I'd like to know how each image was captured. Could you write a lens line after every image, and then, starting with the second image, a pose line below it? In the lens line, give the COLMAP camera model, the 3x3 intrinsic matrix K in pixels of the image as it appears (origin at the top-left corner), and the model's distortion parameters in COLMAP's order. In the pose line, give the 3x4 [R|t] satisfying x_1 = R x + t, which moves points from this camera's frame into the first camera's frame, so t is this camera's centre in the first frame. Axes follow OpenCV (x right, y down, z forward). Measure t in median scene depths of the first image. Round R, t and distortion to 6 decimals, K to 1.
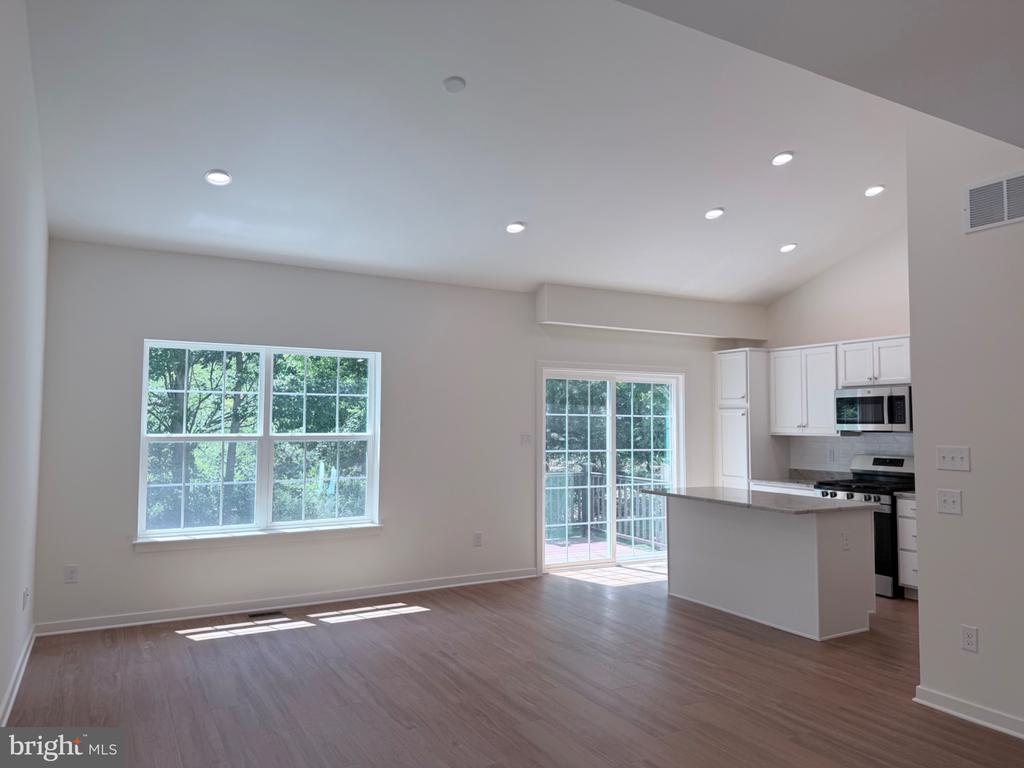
lens RADIAL K [[718.8, 0, 506.1], [0, 718.8, 385.8], [0, 0, 1]] dist [0.027002, -0.044699]
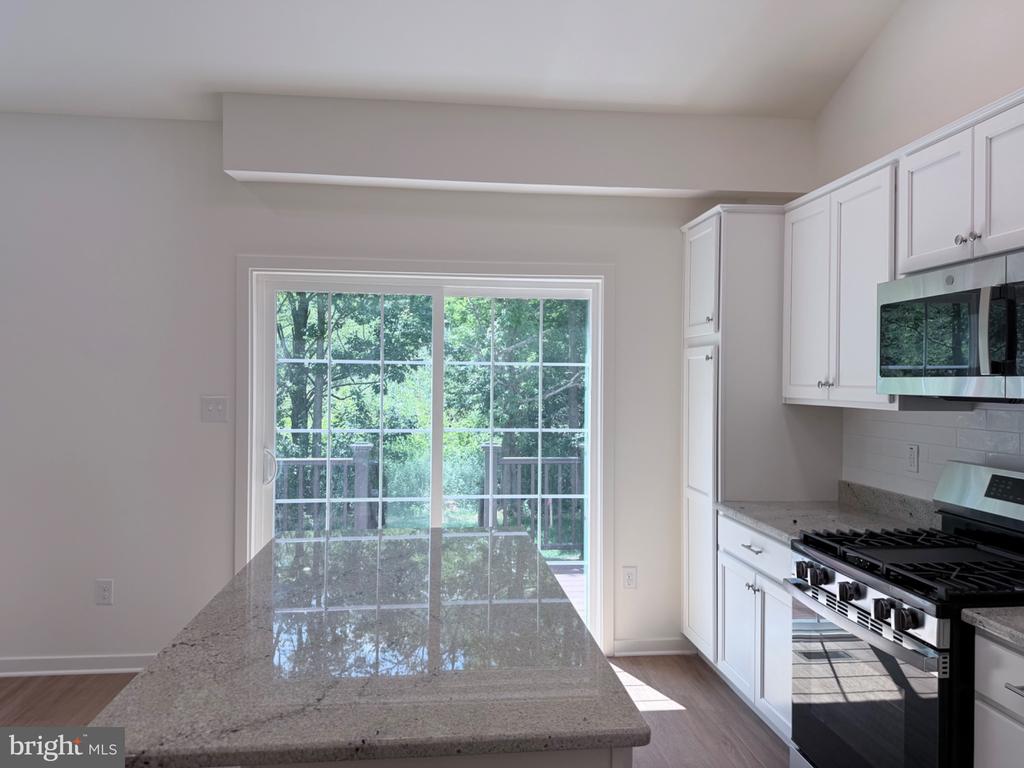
lens RADIAL K [[718.8, 0, 506.1], [0, 718.8, 385.8], [0, 0, 1]] dist [0.027002, -0.044699]
pose [[0.919789, -0.000284, -0.392414, 0.423744], [0.024040, 0.998162, 0.055626, 0.032037], [0.391677, -0.060598, 0.918105, 0.585875]]
